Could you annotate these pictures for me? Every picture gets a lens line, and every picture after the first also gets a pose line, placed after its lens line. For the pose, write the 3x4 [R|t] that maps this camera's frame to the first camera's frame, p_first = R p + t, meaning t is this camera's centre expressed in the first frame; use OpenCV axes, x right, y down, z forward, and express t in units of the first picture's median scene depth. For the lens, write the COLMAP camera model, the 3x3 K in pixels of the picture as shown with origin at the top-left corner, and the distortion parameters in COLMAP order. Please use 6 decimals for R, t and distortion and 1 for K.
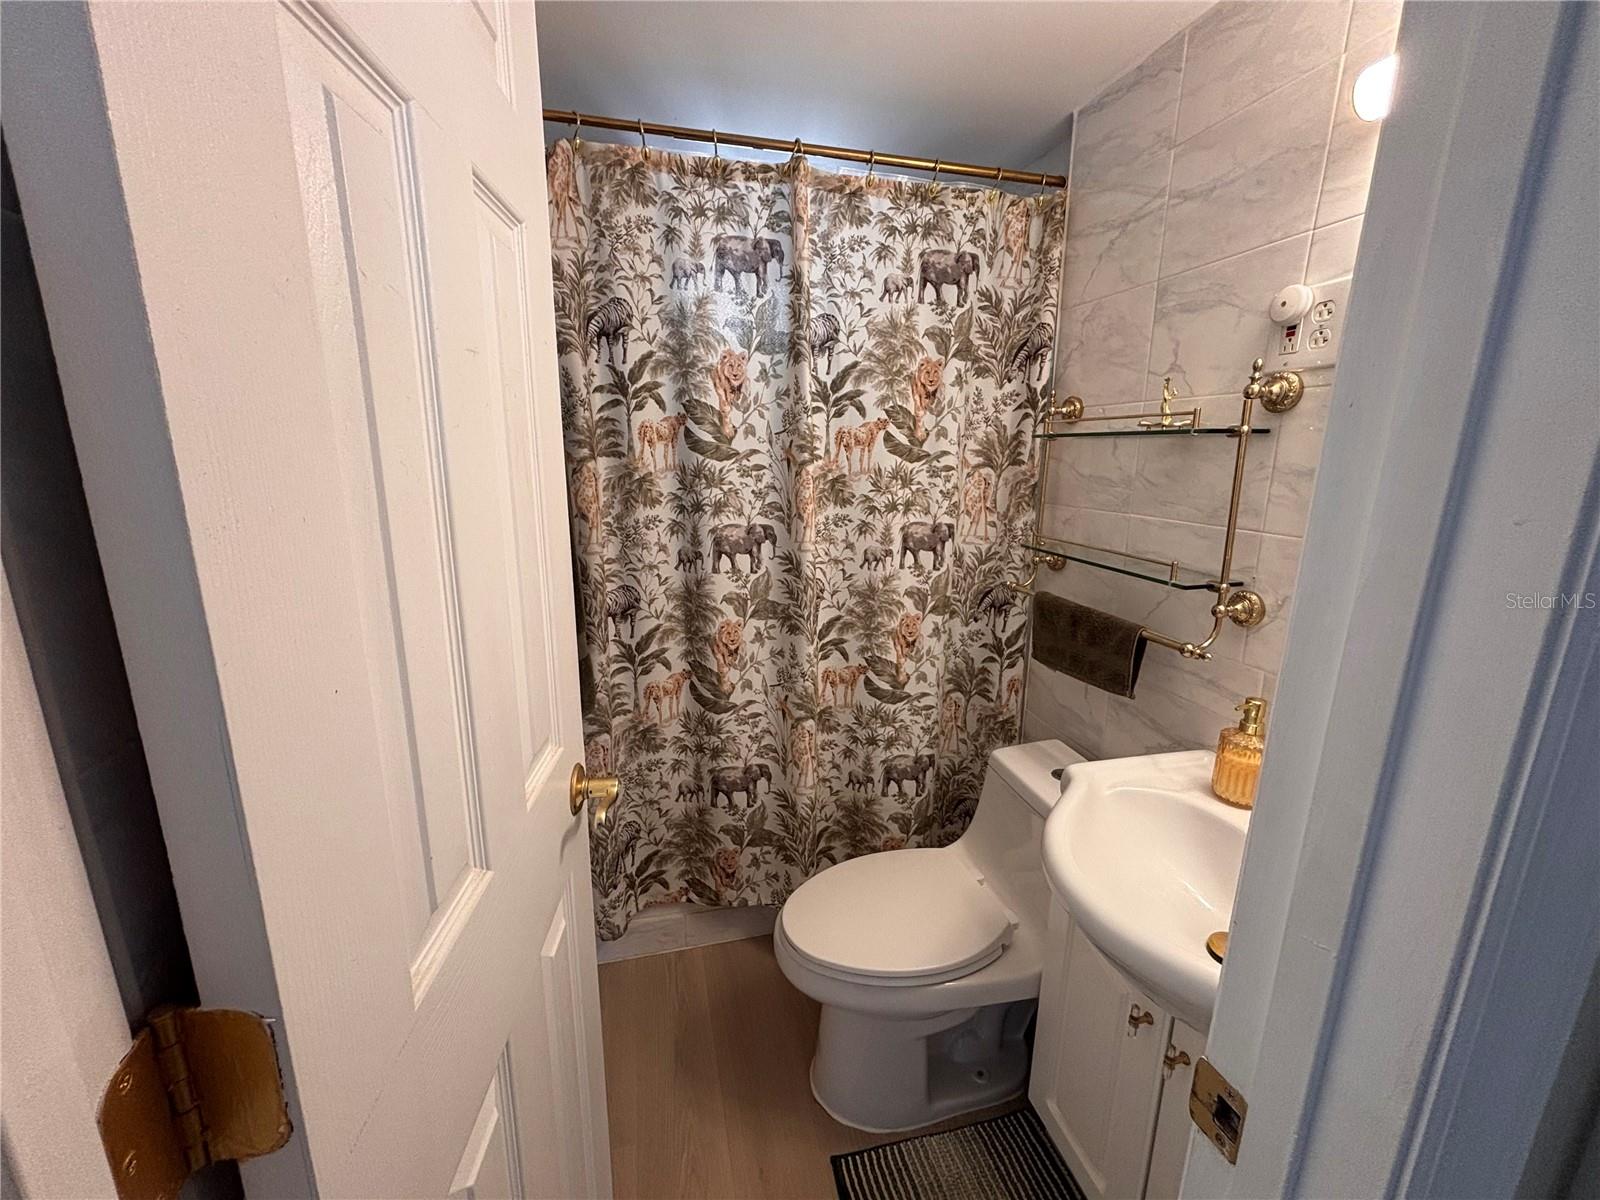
lens RADIAL K [[646.1, 0, 798.8], [0, 646.1, 599.8], [0, 0, 1]] dist [0.000085, -0.000077]
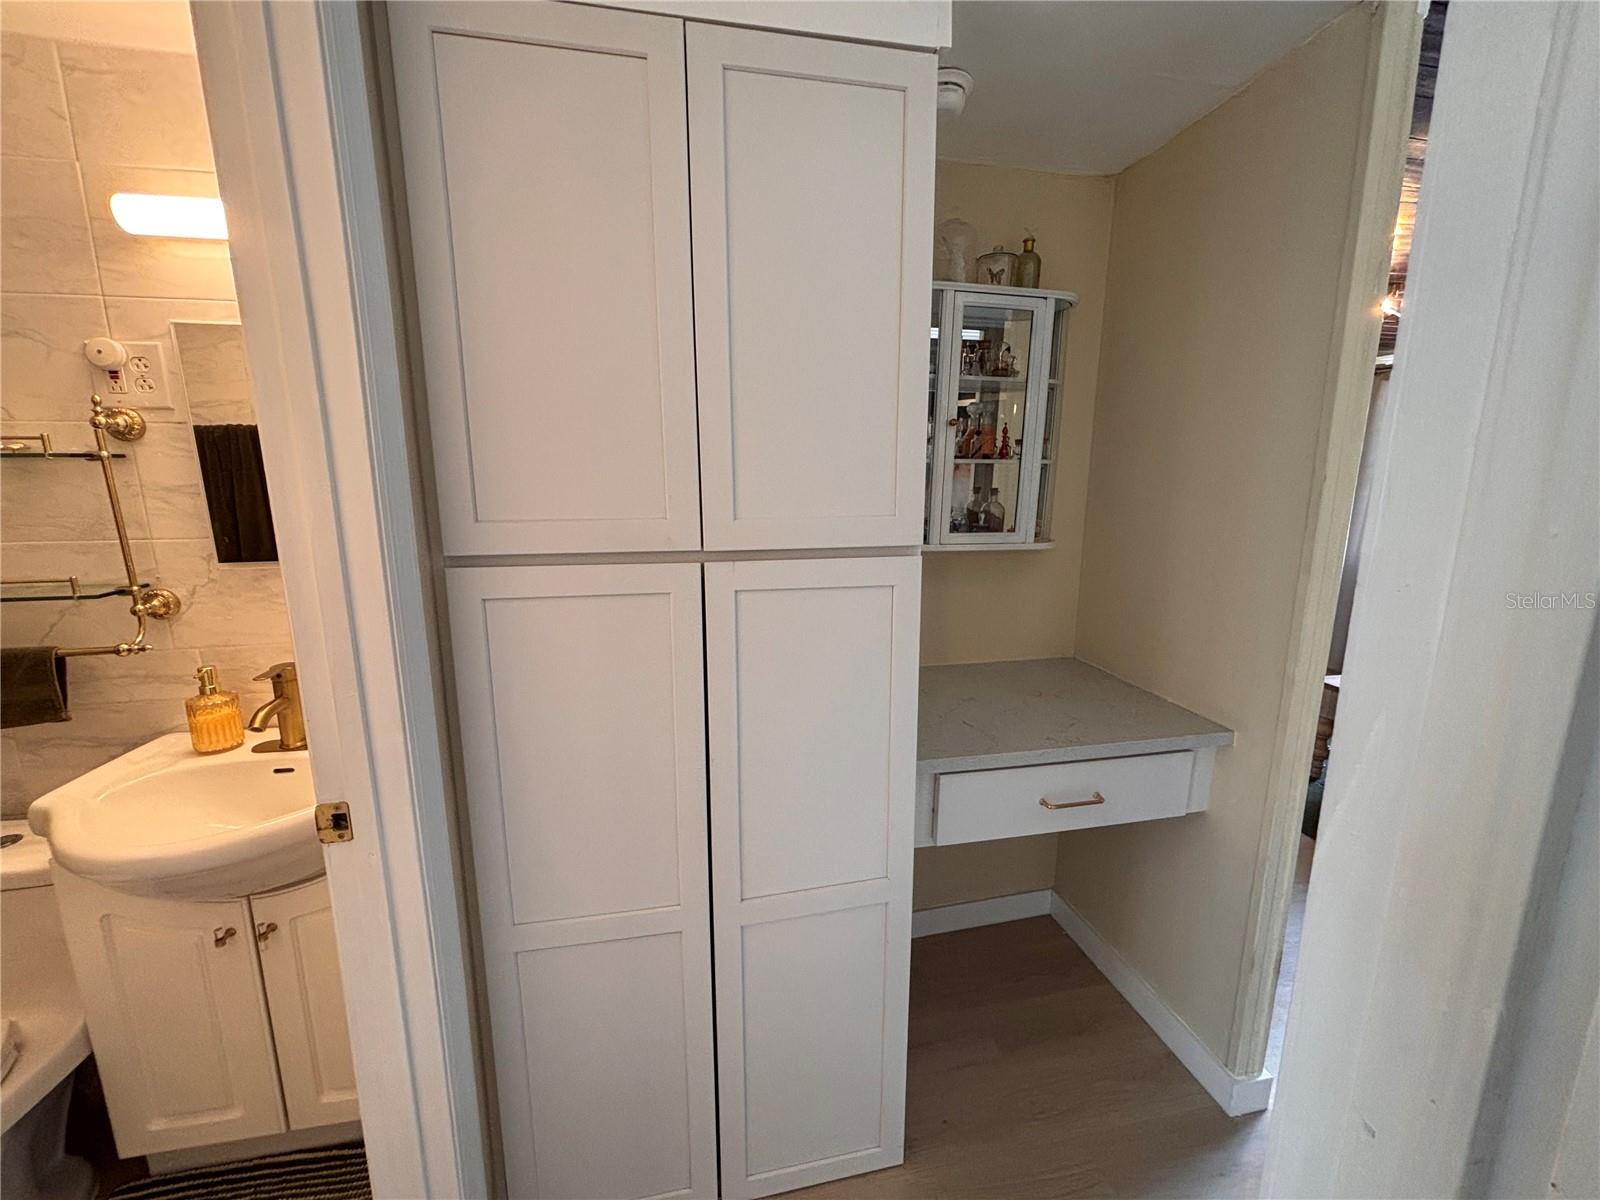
lens RADIAL K [[646.1, 0, 802.4], [0, 646.1, 600.4], [0, 0, 1]] dist [0.000085, -0.000077]
pose [[0.058098, -0.204213, 0.977201, -0.426024], [0.229770, 0.955310, 0.185978, 0.061661], [-0.971509, 0.213727, 0.102423, -0.288565]]
